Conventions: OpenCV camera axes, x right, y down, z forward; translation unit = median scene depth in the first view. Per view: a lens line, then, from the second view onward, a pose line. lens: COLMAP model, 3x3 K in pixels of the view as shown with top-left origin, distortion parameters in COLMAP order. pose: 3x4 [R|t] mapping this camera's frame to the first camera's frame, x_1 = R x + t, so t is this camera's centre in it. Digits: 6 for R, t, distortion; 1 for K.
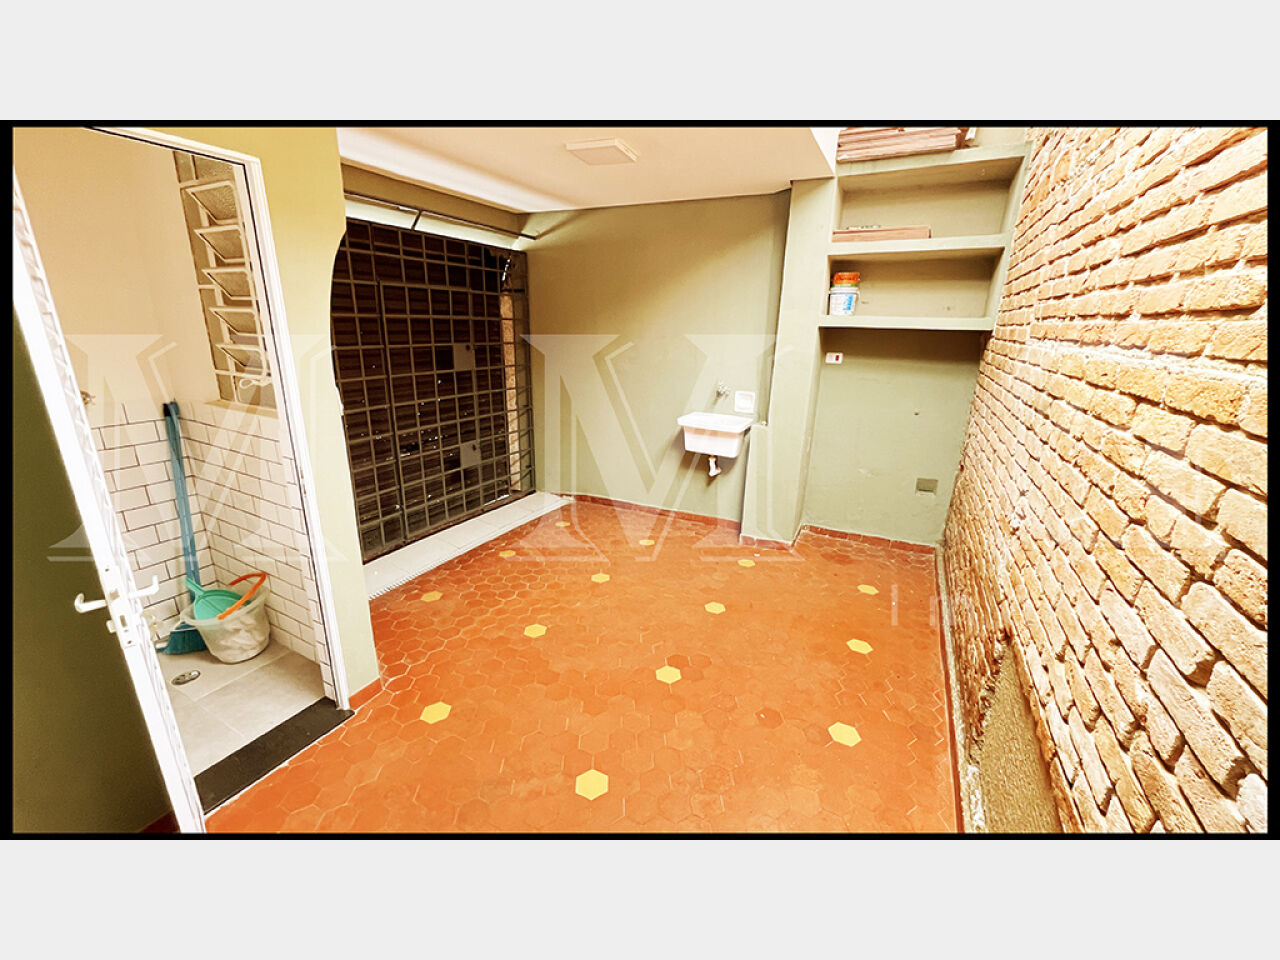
lens RADIAL K [[512.7, 0, 640.0], [0, 512.7, 480.0], [0, 0, 1]] dist [-0.000020, 0.000144]
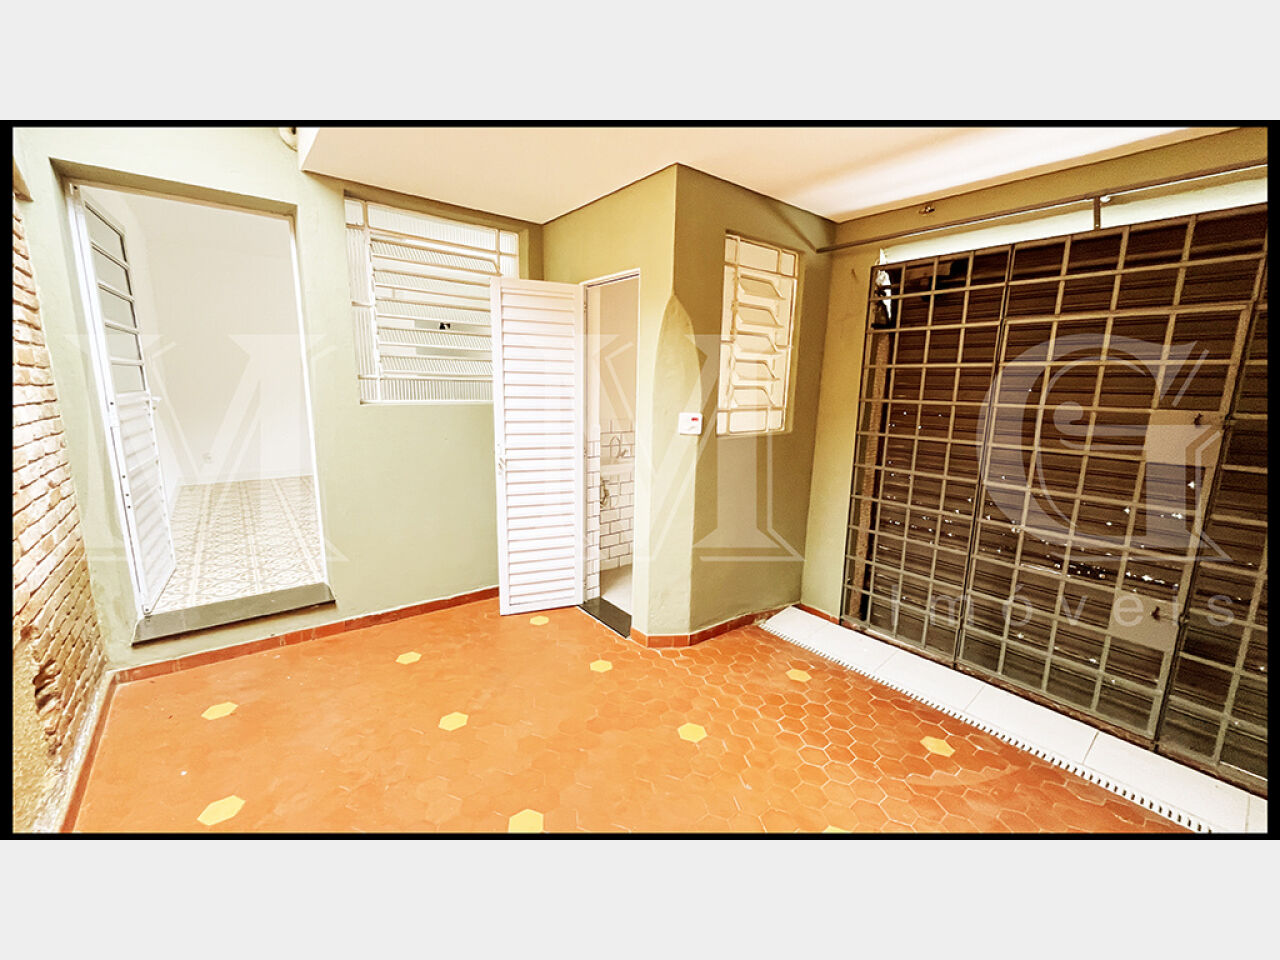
lens RADIAL K [[512.7, 0, 640.0], [0, 512.7, 480.0], [0, 0, 1]] dist [-0.000020, 0.000144]
pose [[-0.402104, 0.133901, -0.905750, 0.409332], [-0.302947, 0.914072, 0.269623, -0.210220], [0.864023, 0.382810, -0.326987, 0.853937]]
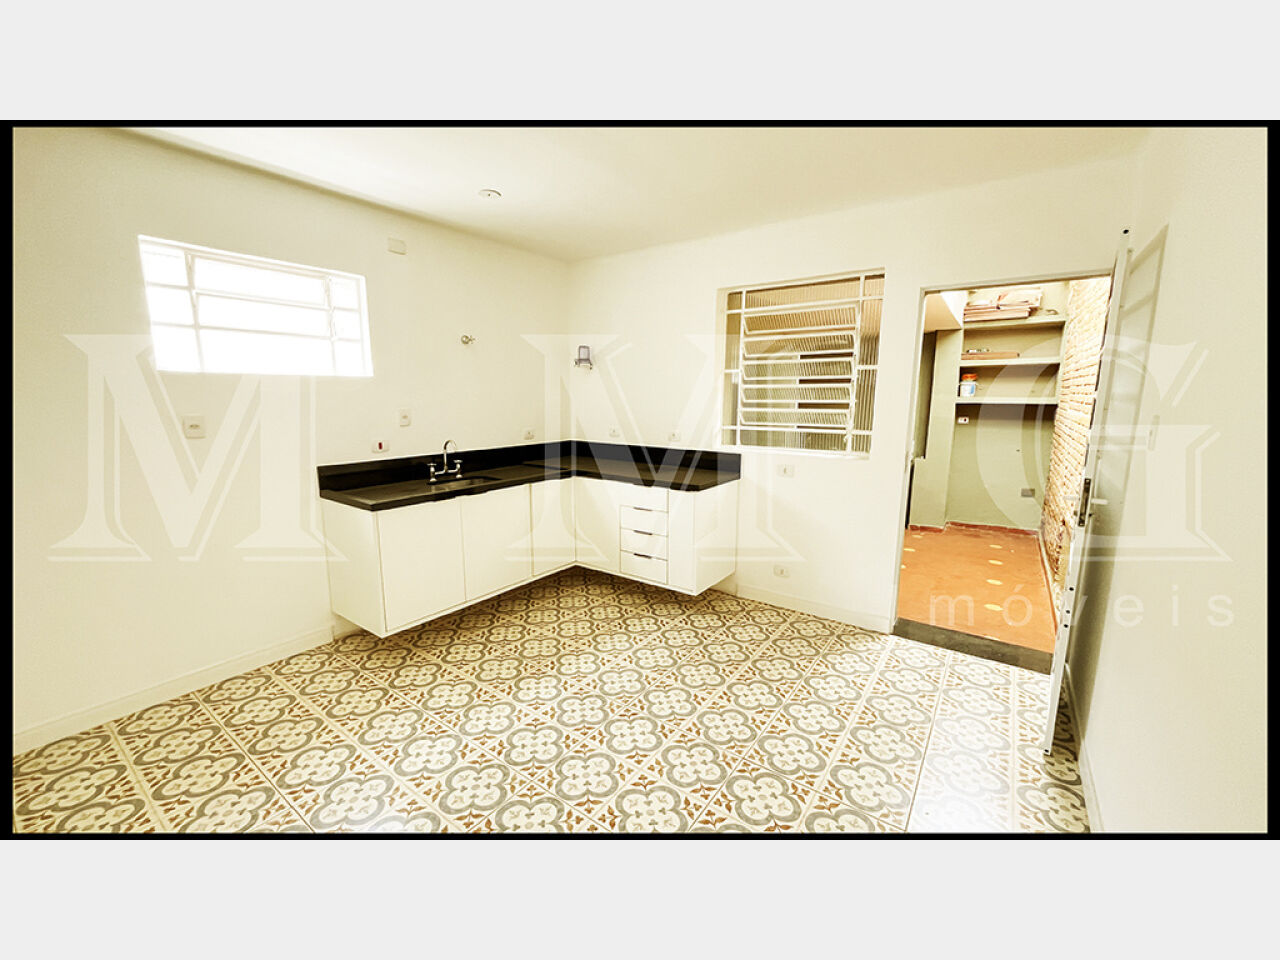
lens RADIAL K [[512.7, 0, 640.0], [0, 512.7, 480.0], [0, 0, 1]] dist [-0.000020, 0.000144]
pose [[0.989272, 0.002287, -0.146070, -0.525059], [-0.022633, 0.990204, -0.137780, 0.261976], [0.144324, 0.139608, 0.979633, -0.963245]]
